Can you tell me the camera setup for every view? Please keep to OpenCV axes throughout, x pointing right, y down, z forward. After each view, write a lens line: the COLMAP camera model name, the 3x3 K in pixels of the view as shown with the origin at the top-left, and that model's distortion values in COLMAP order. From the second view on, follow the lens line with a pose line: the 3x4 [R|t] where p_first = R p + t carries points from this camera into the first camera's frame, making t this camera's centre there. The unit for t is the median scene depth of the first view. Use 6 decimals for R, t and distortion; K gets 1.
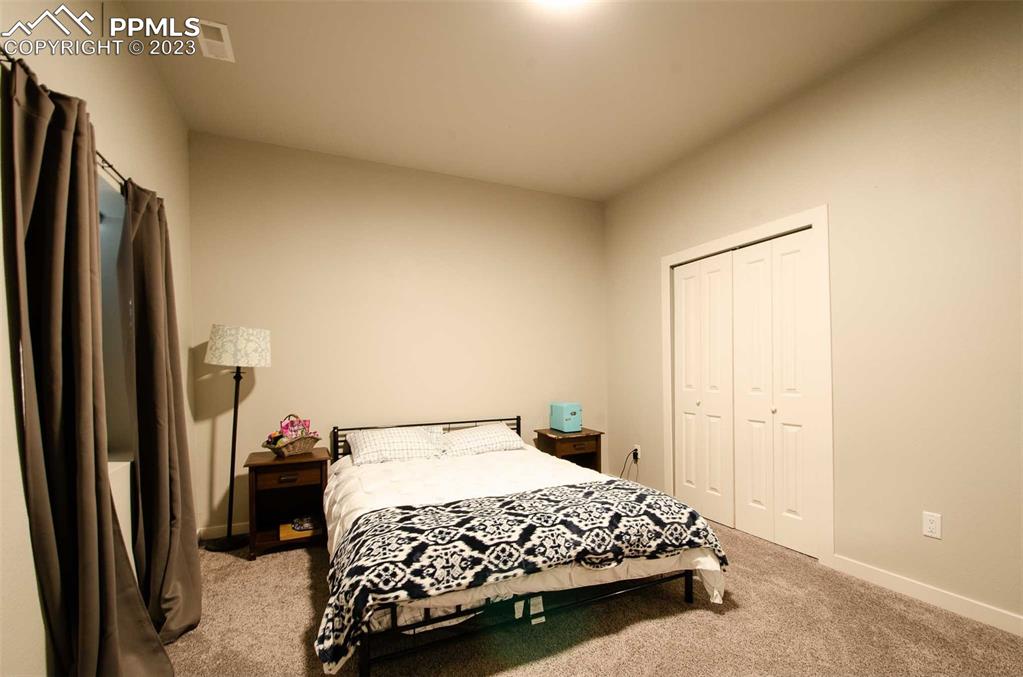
lens RADIAL K [[445.3, 0, 531.3], [0, 445.3, 365.5], [0, 0, 1]] dist [0.010645, -0.018697]
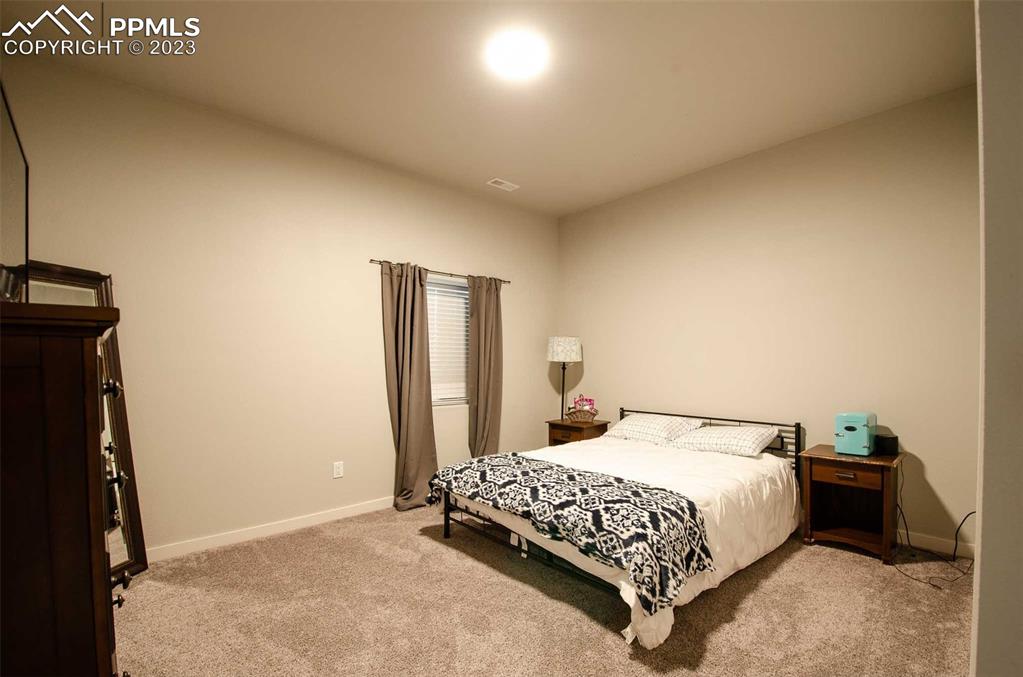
lens RADIAL K [[445.3, 0, 531.3], [0, 445.3, 365.5], [0, 0, 1]] dist [0.010645, -0.018697]
pose [[0.309926, 0.013877, -0.950659, 1.180653], [0.003617, 0.999869, 0.015774, -0.012302], [0.950754, -0.008327, 0.309835, 0.568779]]
